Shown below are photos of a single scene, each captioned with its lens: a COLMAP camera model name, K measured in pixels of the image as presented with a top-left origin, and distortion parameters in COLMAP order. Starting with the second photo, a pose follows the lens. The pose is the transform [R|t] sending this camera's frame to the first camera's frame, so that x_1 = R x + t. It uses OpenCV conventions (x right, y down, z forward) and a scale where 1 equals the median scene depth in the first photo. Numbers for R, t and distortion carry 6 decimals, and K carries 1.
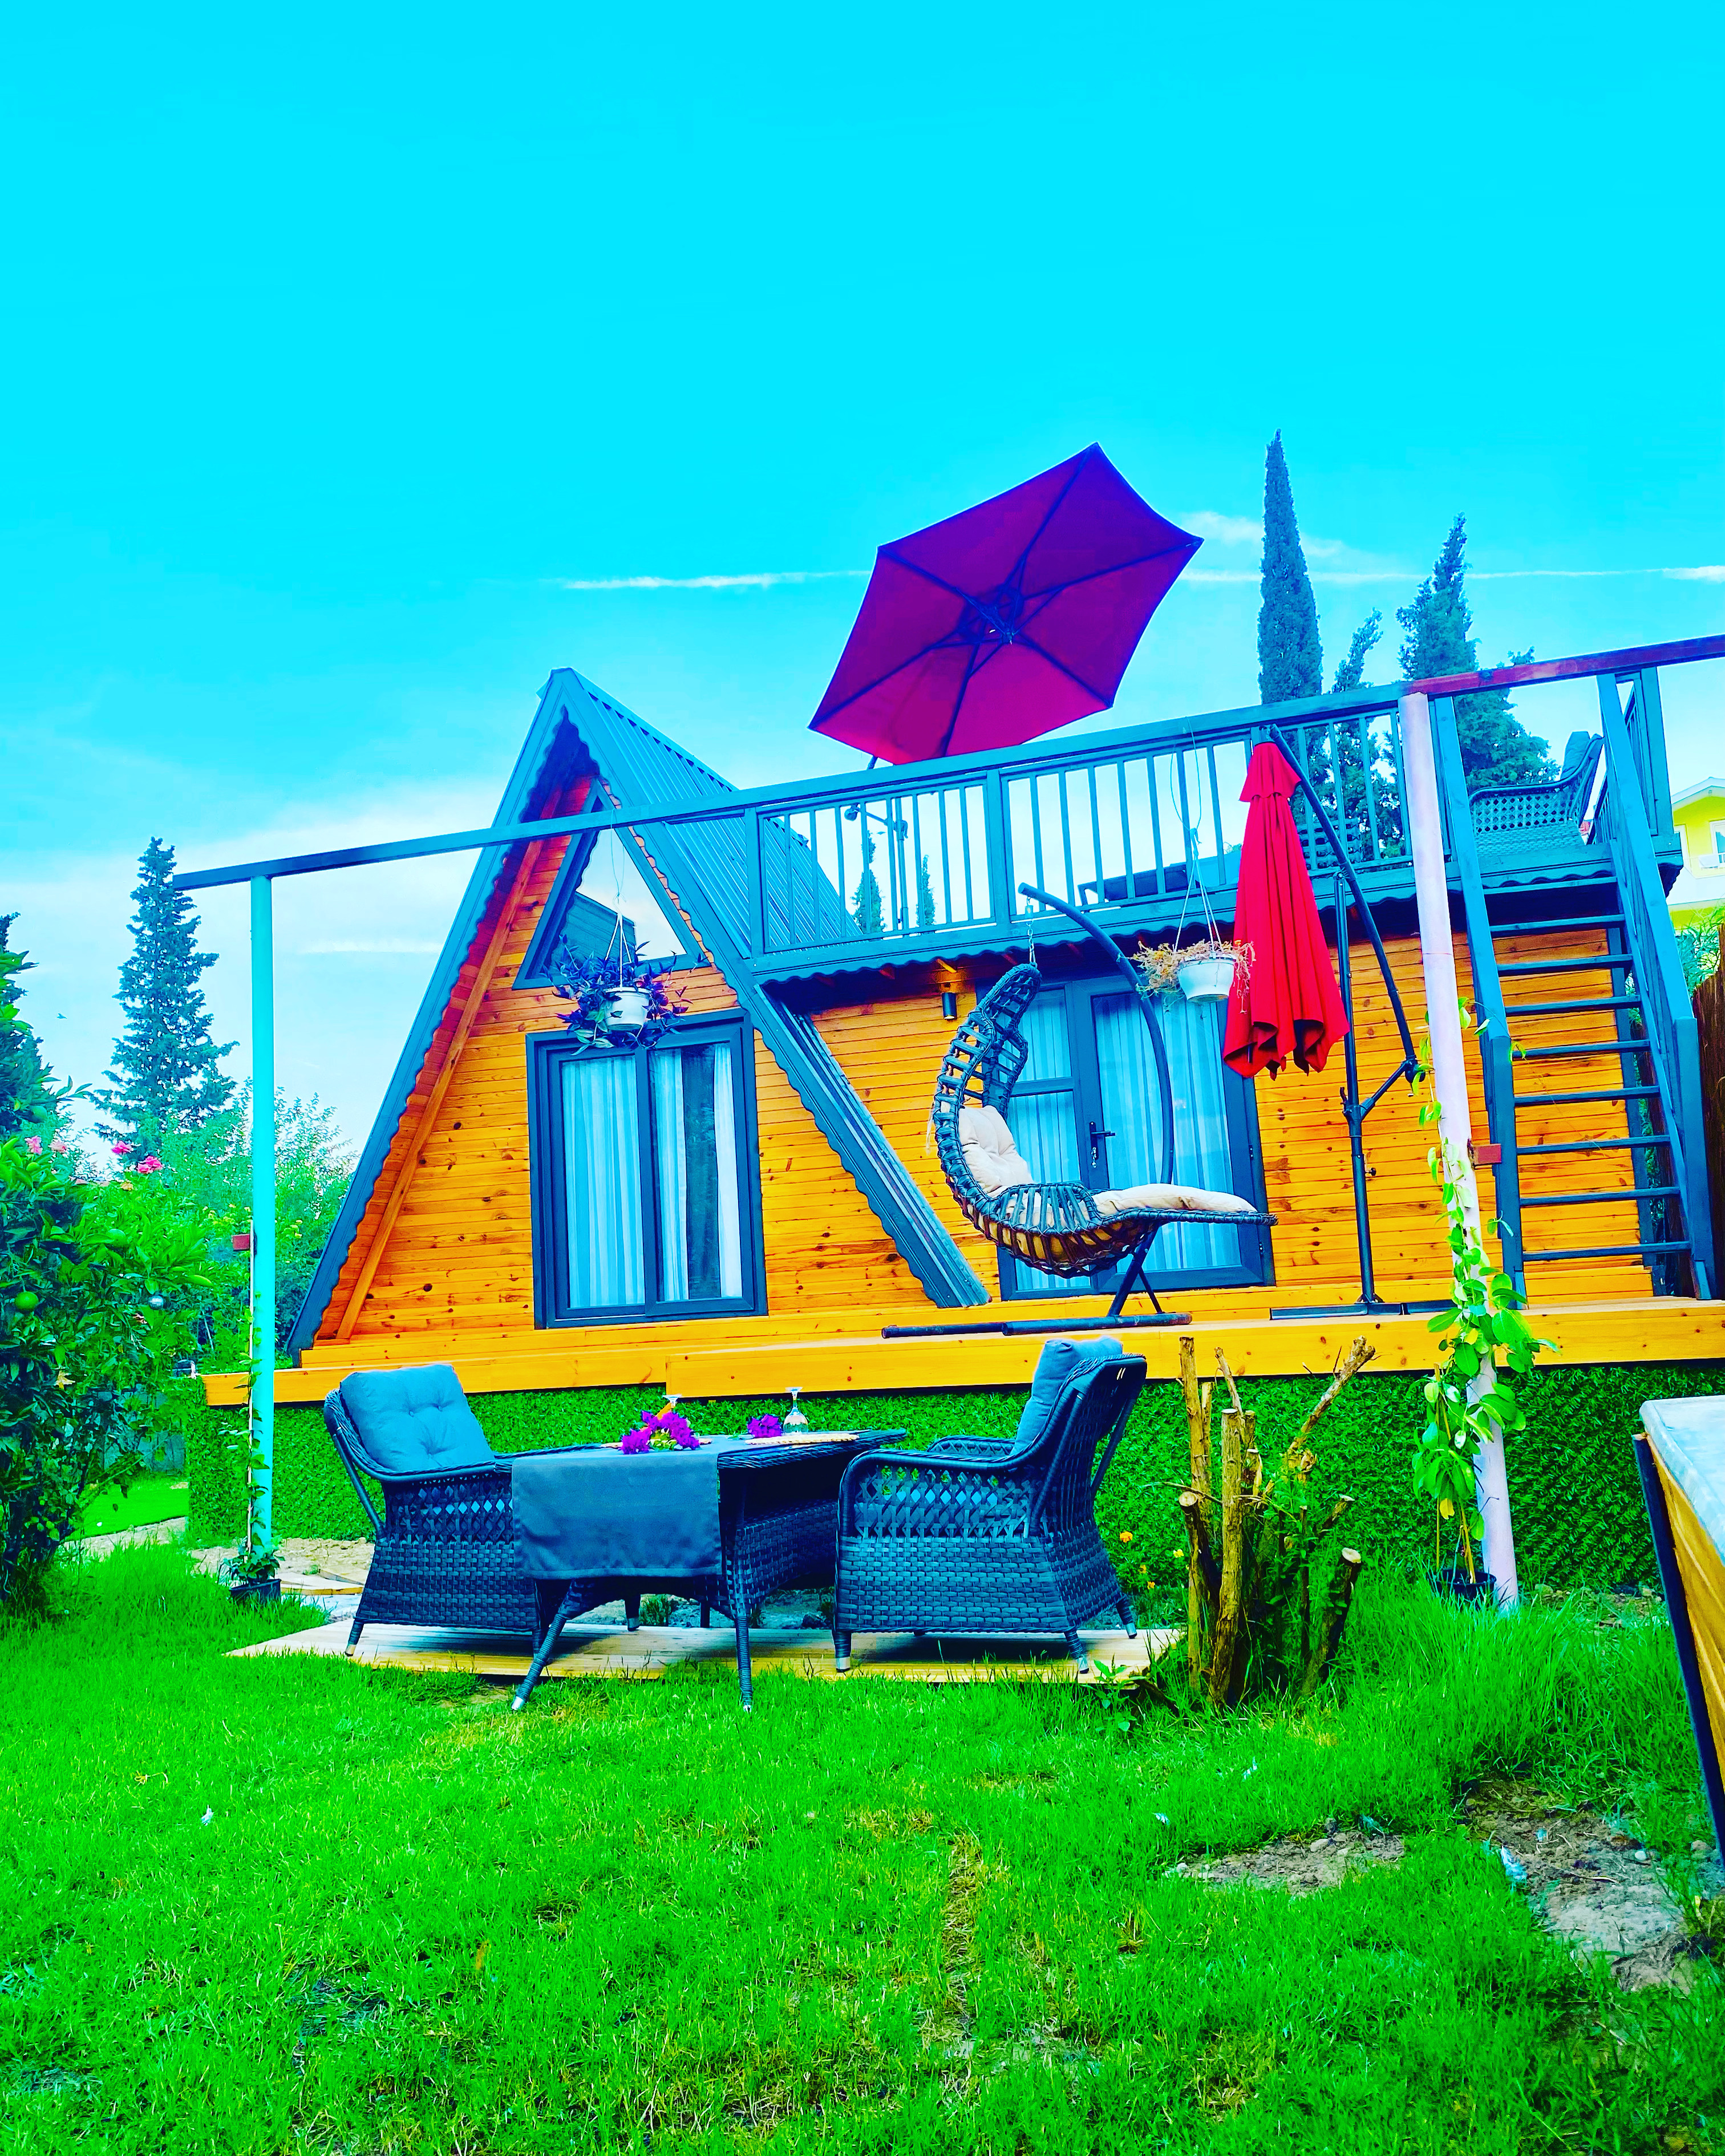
lens RADIAL K [[1743.6, 0, 862.5], [0, 1743.6, 1078.0], [0, 0, 1]] dist [-0.000382, -0.000406]
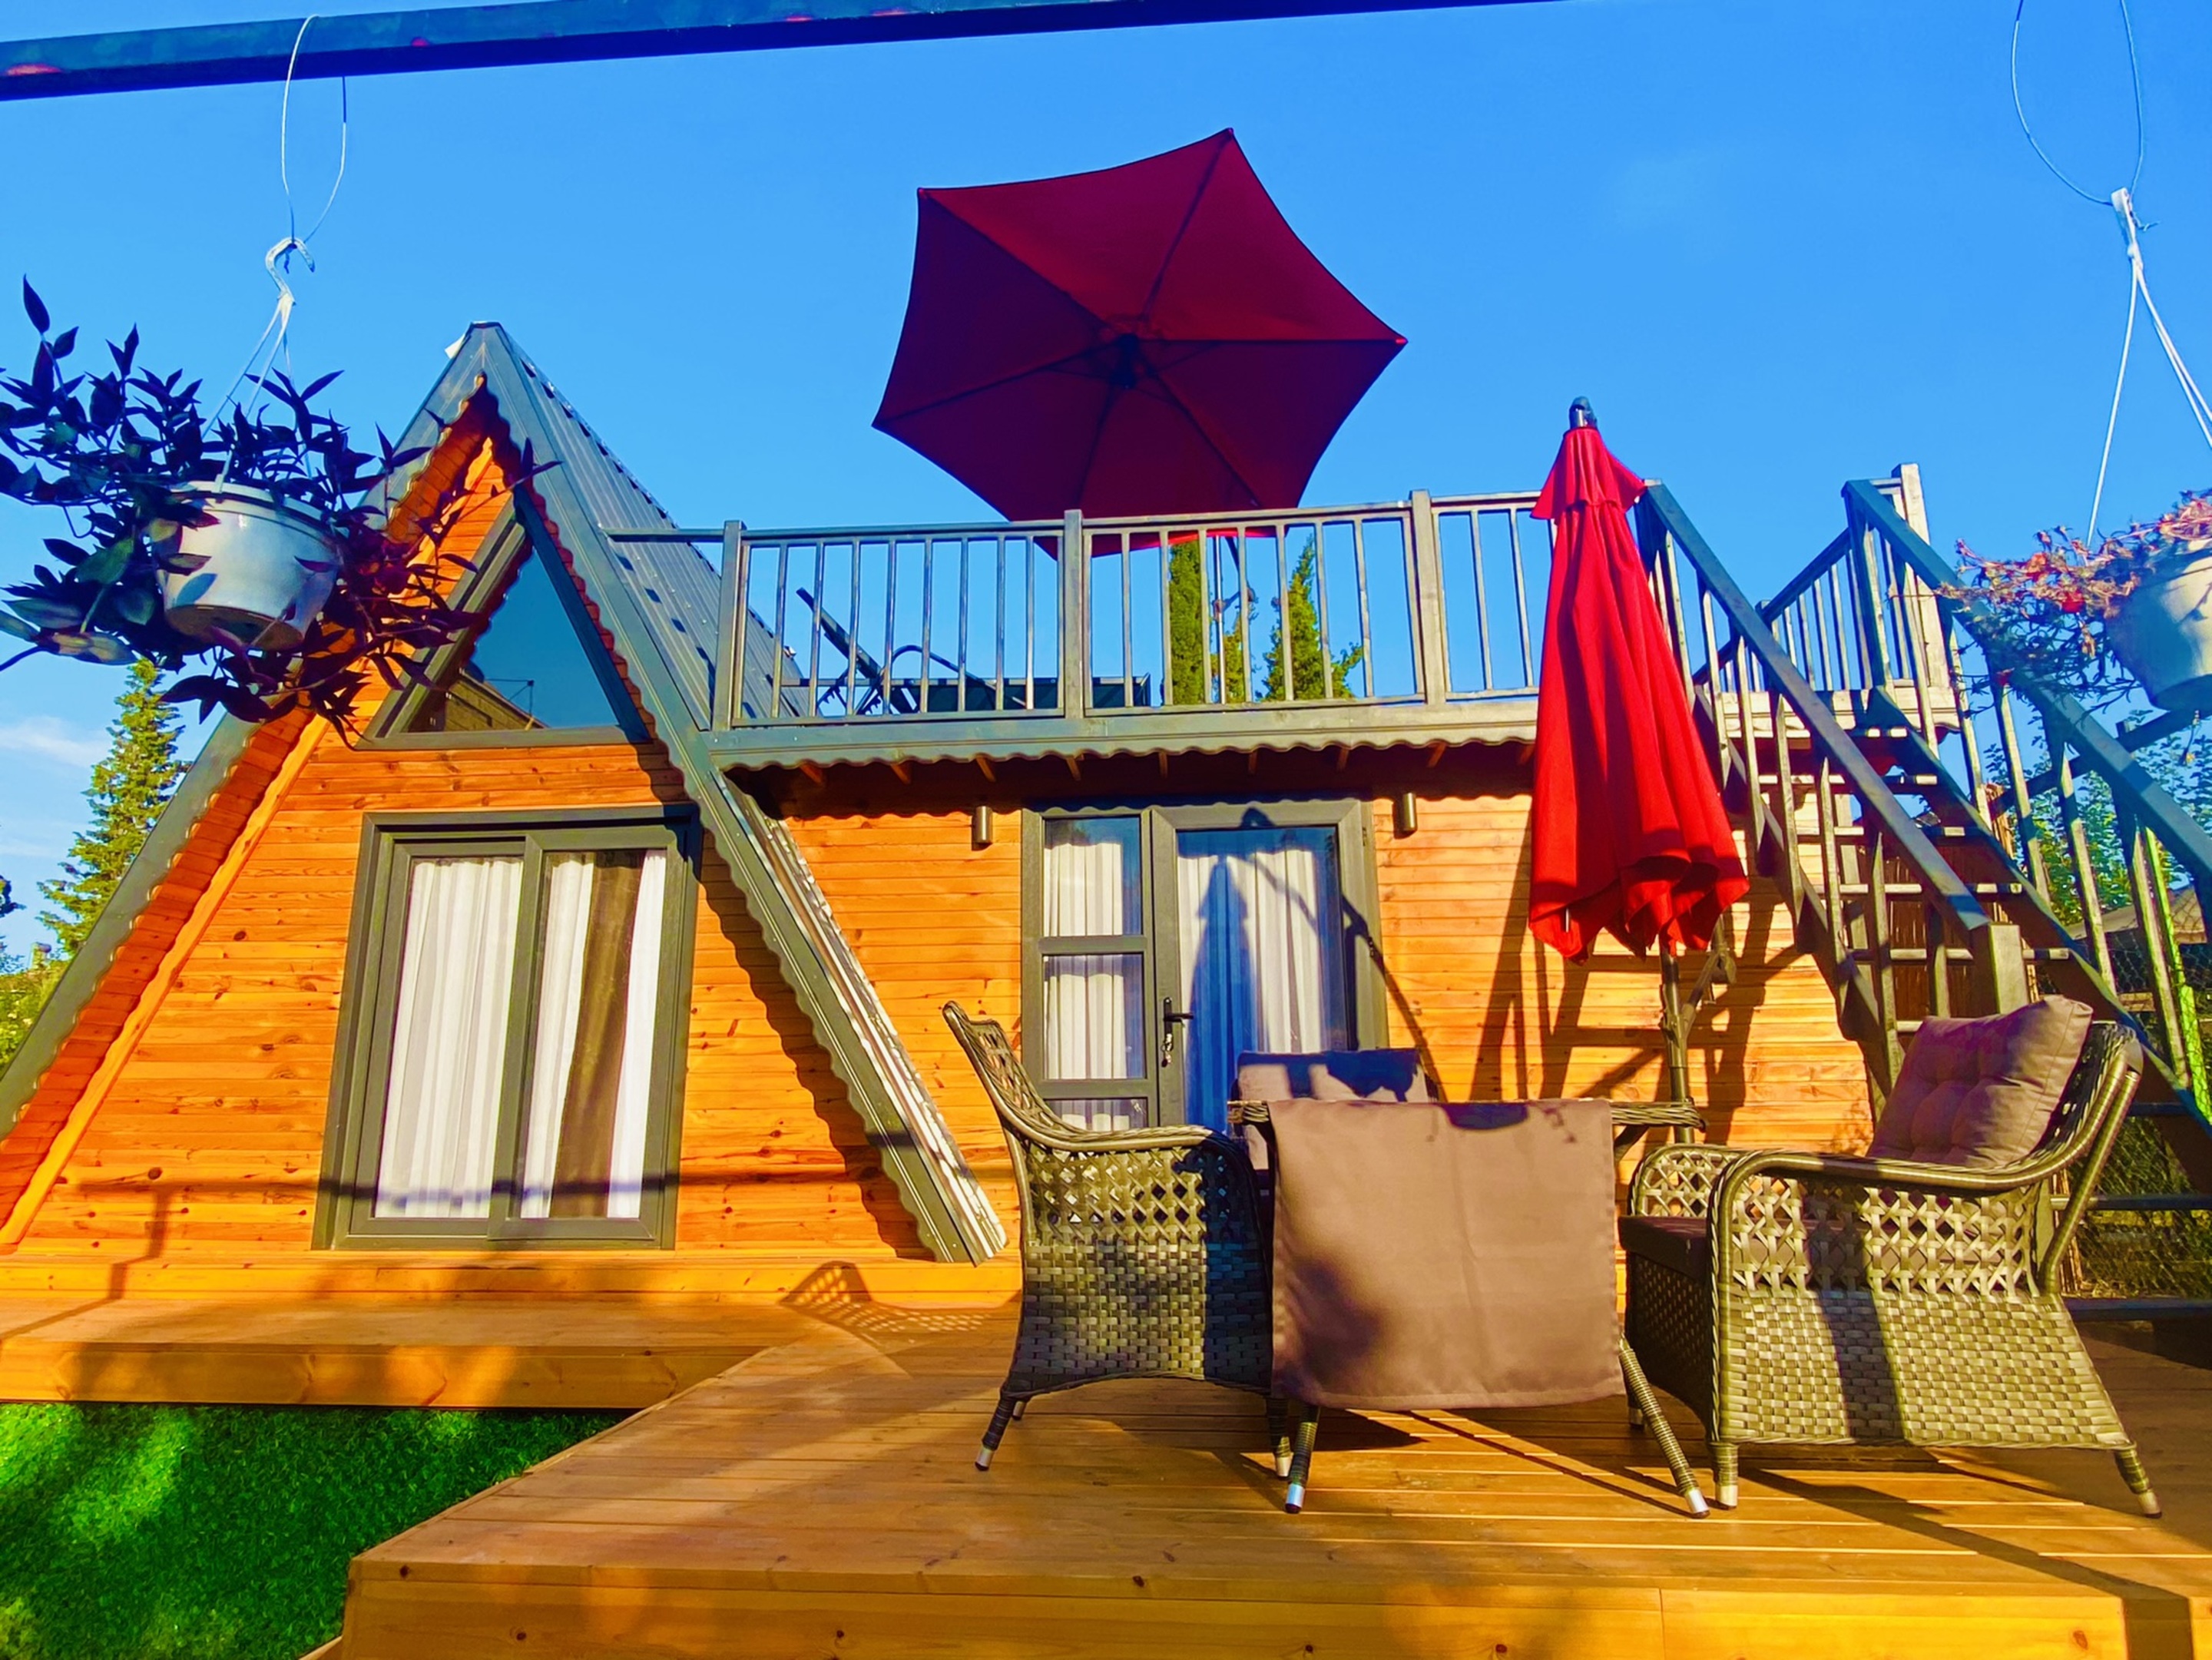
lens RADIAL K [[1227.4, 0, 1111.6], [0, 1227.4, 799.5], [0, 0, 1]] dist [0.000849, -0.000069]
pose [[0.964738, 0.106934, 0.240510, -0.021817], [-0.078127, 0.988911, -0.126300, 0.008466], [-0.251349, 0.103057, 0.962394, 0.439579]]
